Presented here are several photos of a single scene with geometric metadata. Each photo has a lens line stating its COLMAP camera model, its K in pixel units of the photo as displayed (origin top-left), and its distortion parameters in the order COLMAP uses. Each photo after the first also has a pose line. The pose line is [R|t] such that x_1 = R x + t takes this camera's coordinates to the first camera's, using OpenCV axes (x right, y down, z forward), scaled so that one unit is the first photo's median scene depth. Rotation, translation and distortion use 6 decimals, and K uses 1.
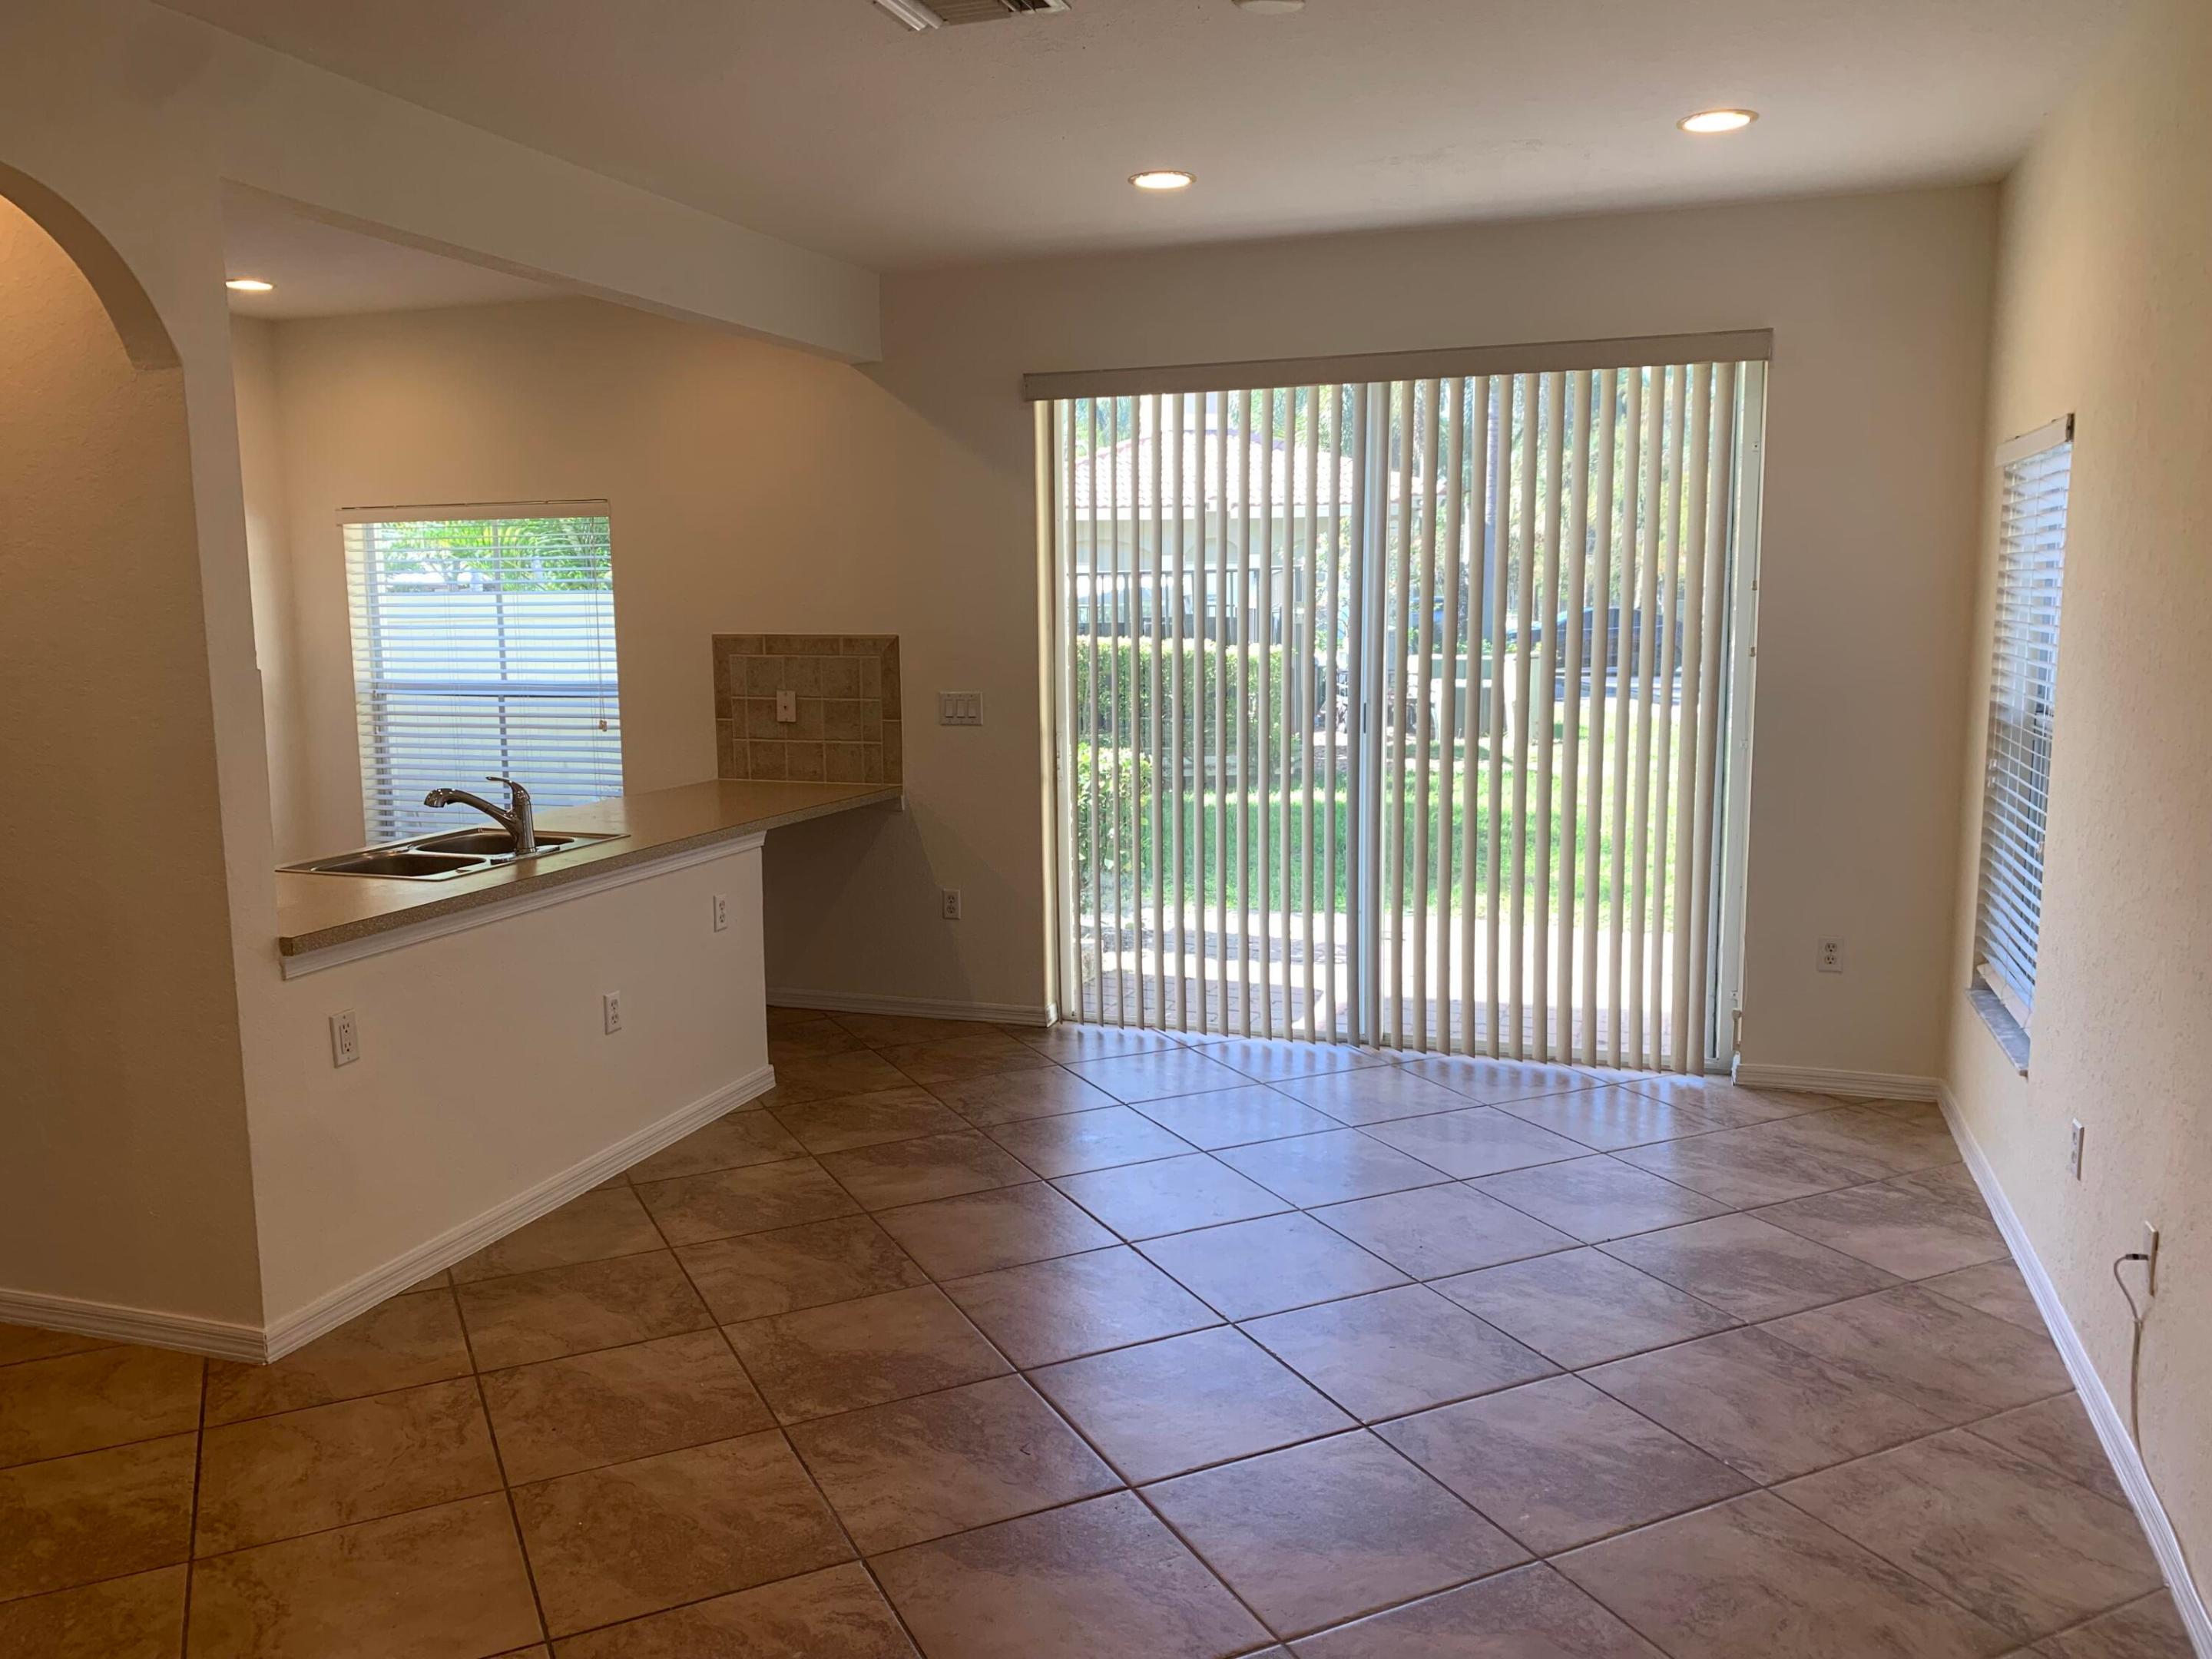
lens RADIAL K [[1687.8, 0, 1116.6], [0, 1687.8, 833.9], [0, 0, 1]] dist [0.038552, -0.046615]
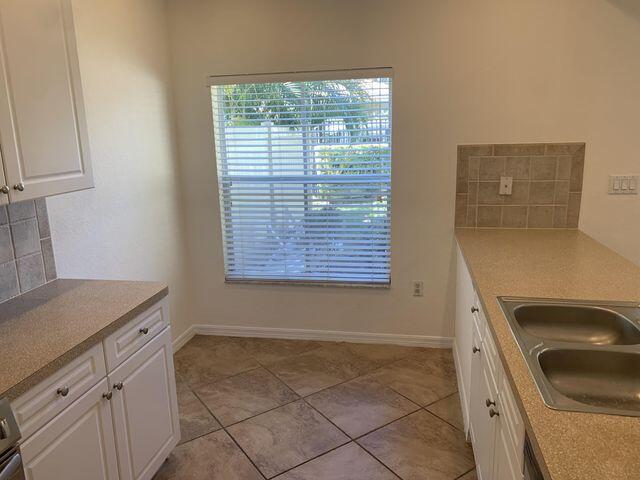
lens RADIAL K [[488.3, 0, 320.9], [0, 488.3, 238.8], [0, 0, 1]] dist [0.038552, -0.046615]
pose [[0.987882, -0.049605, 0.147064, -0.461161], [0.038364, 0.996190, 0.078313, -0.067900], [-0.150389, -0.071722, 0.986022, 0.526661]]
